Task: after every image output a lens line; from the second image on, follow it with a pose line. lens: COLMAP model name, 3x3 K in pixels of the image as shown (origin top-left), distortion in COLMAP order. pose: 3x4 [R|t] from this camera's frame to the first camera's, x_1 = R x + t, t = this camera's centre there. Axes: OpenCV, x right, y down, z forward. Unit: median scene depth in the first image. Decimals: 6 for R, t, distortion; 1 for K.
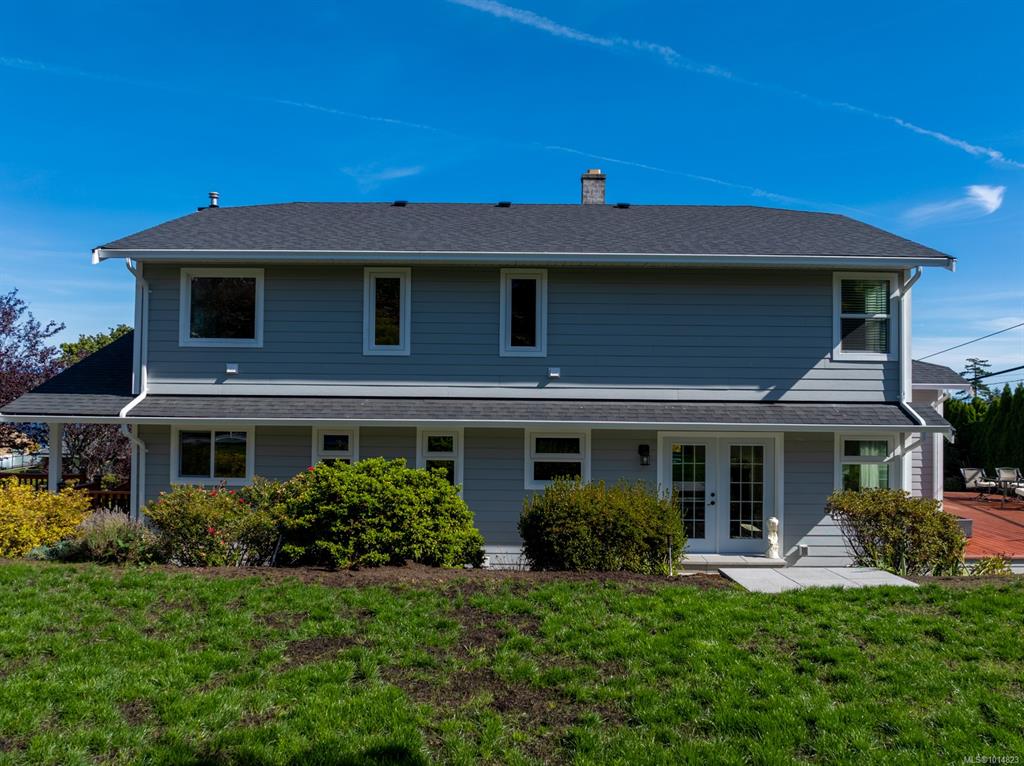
lens RADIAL K [[752.3, 0, 501.5], [0, 752.3, 379.8], [0, 0, 1]] dist [-0.006849, -0.000276]
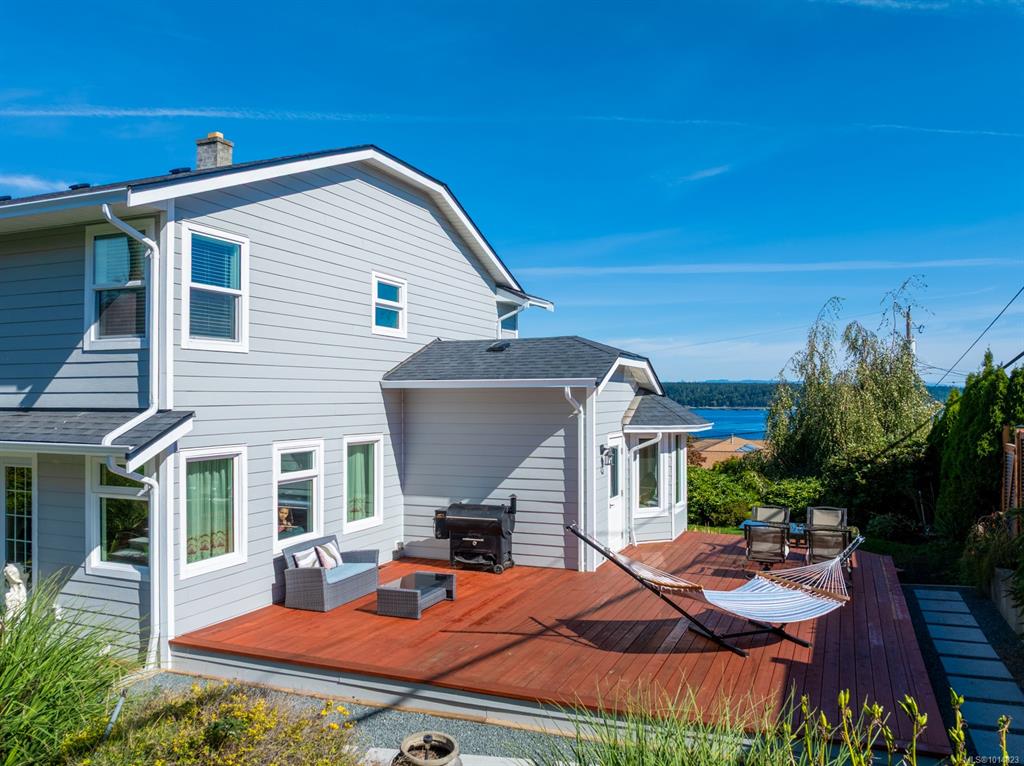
lens RADIAL K [[779.5, 0, 512.0], [0, 779.5, 383.0], [0, 0, 1]] dist [-0.036473, -0.001215]
pose [[0.928033, -0.021621, -0.371870, 1.082463], [0.020795, 0.999764, -0.006231, 0.017608], [0.371917, -0.001950, 0.928264, 0.469781]]
